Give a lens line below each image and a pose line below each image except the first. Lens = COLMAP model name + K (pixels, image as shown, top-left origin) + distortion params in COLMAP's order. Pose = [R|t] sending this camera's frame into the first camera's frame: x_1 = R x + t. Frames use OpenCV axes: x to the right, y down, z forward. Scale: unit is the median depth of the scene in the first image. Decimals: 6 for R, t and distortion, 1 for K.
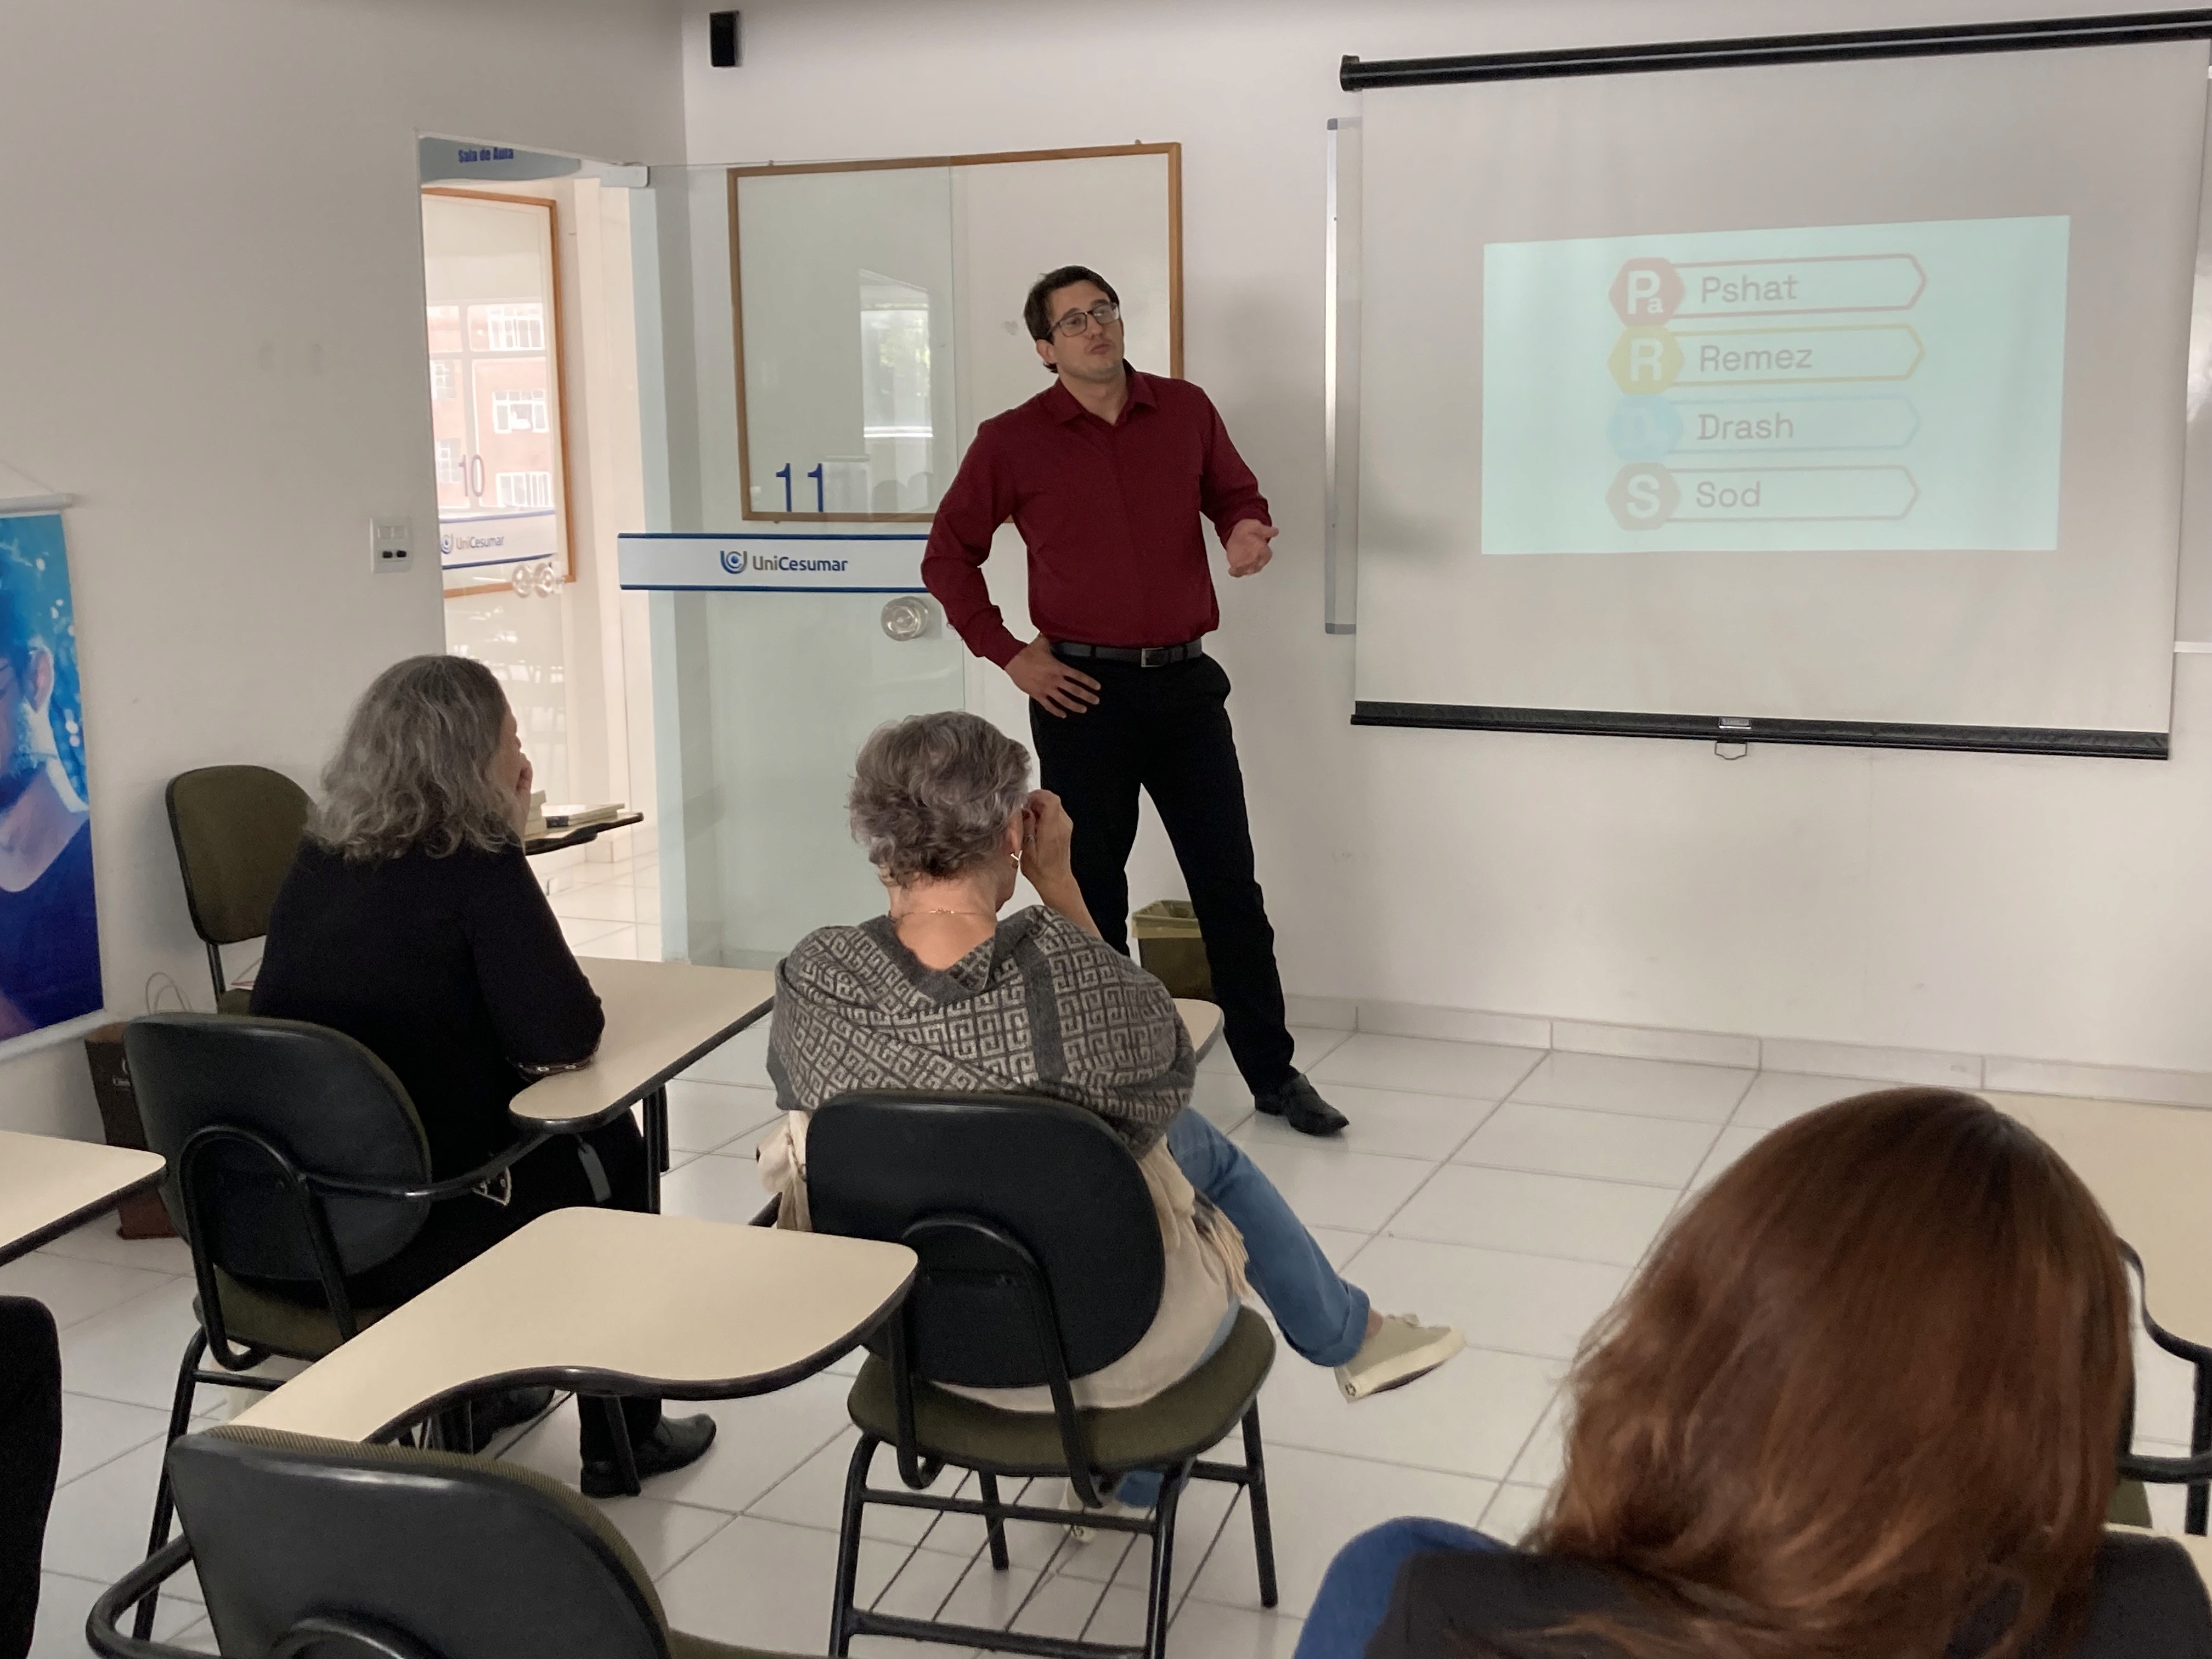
lens RADIAL K [[2374.0, 0, 1143.3], [0, 2374.0, 775.0], [0, 0, 1]] dist [0.027640, 0.000000]
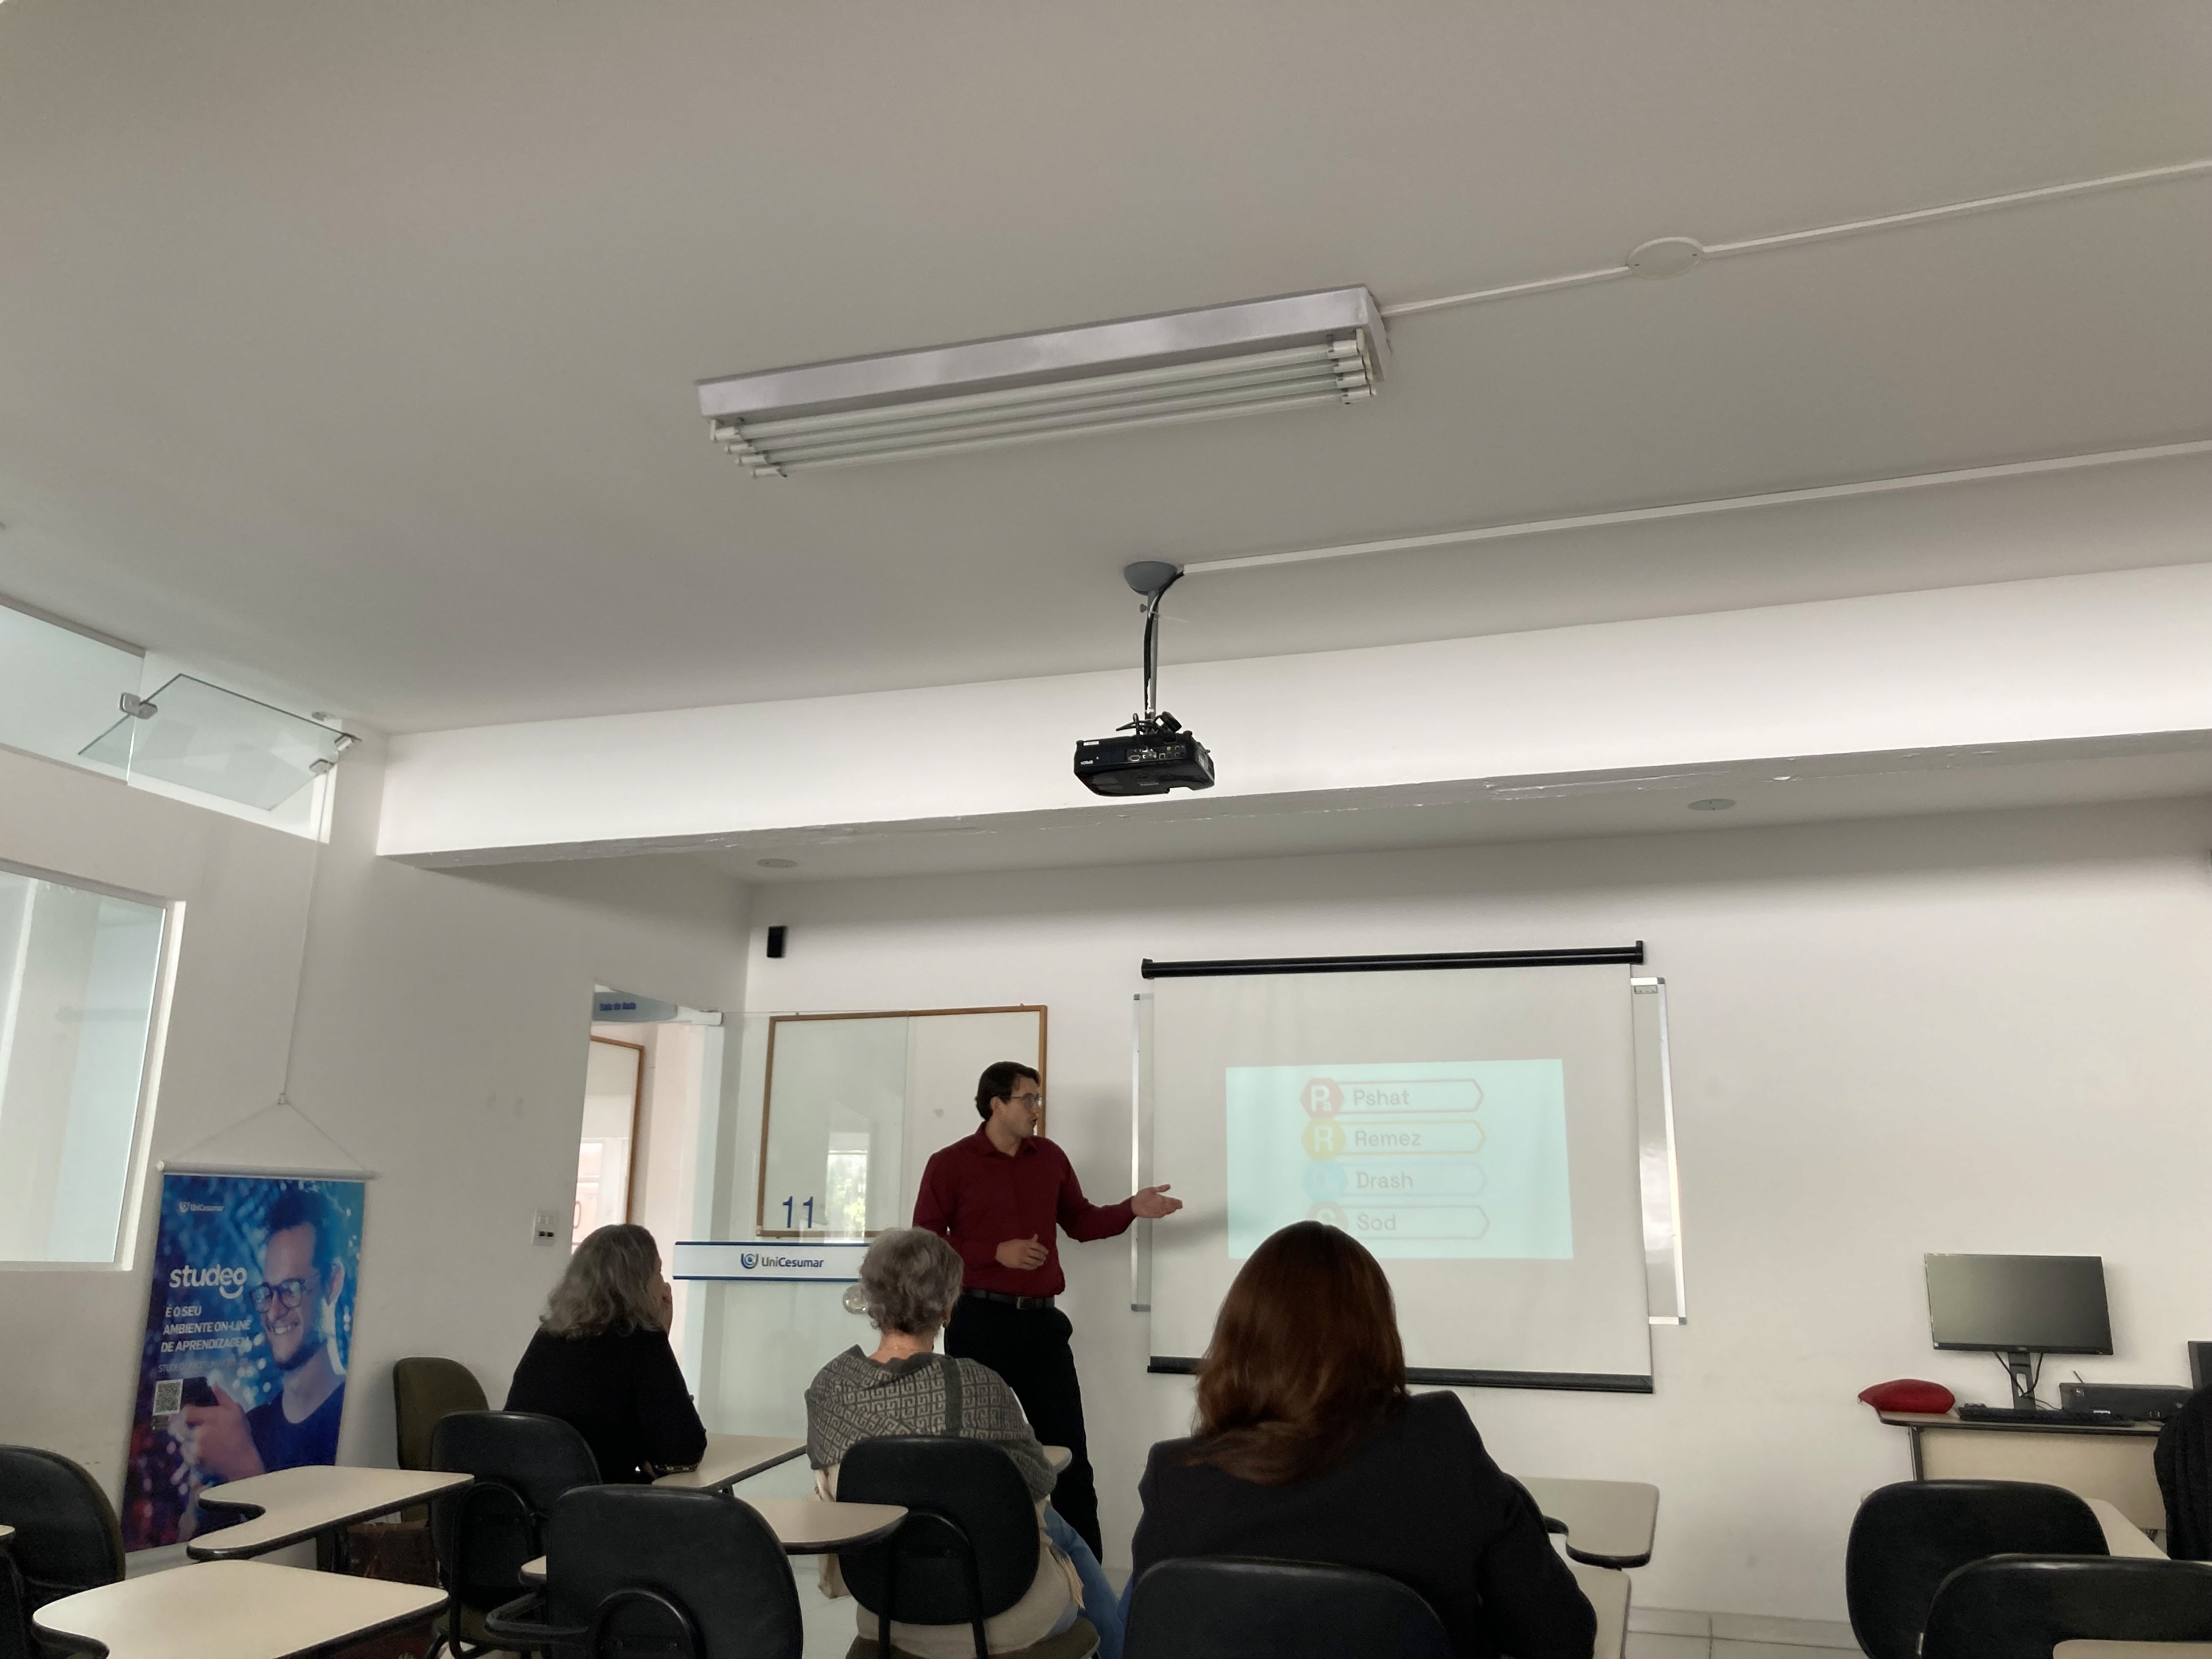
lens RADIAL K [[1755.8, 0, 1103.3], [0, 1755.8, 818.6], [0, 0, 1]] dist [0.055643, -0.063961]
pose [[0.998055, 0.040099, 0.047738, -0.009468], [-0.017943, 0.918062, -0.396030, 0.106409], [-0.059707, 0.394403, 0.916996, -0.200055]]
